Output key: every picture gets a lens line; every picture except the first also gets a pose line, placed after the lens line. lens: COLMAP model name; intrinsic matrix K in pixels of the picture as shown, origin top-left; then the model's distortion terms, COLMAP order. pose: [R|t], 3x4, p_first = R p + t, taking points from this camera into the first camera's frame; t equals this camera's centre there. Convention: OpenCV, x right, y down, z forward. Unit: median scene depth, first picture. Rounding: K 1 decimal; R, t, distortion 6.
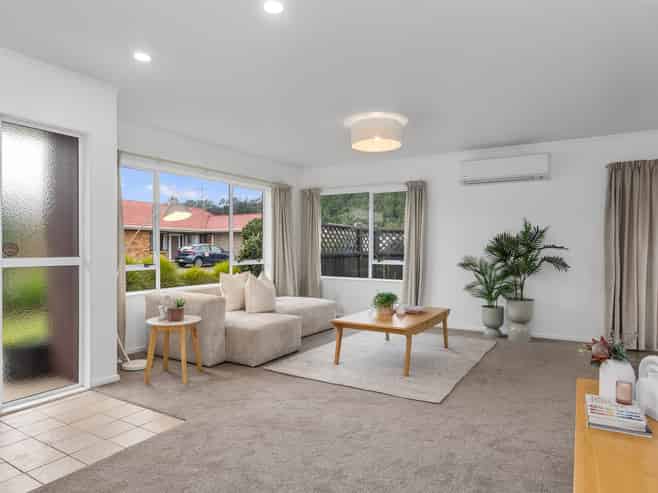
lens RADIAL K [[414.4, 0, 328.9], [0, 414.4, 250.7], [0, 0, 1]] dist [0.002334, 0.002329]
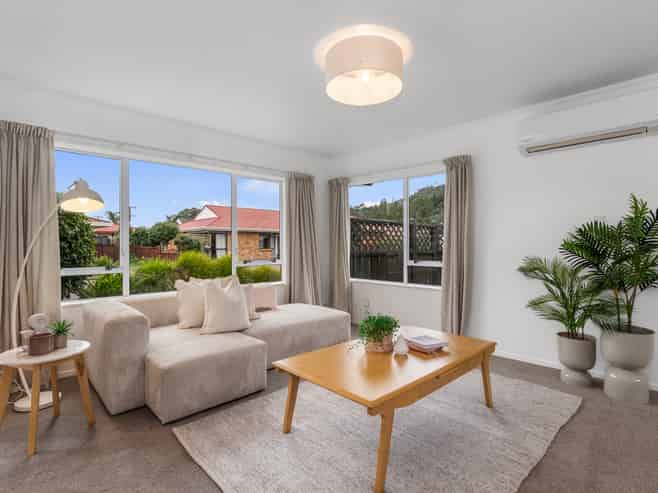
lens RADIAL K [[348.7, 0, 328.3], [0, 348.7, 241.2], [0, 0, 1]] dist [0.004893, -0.005076]
pose [[0.967200, -0.008852, -0.253860, 0.164424], [0.004039, 0.999802, -0.019476, -0.002747], [0.253982, 0.017812, 0.967045, 0.381616]]
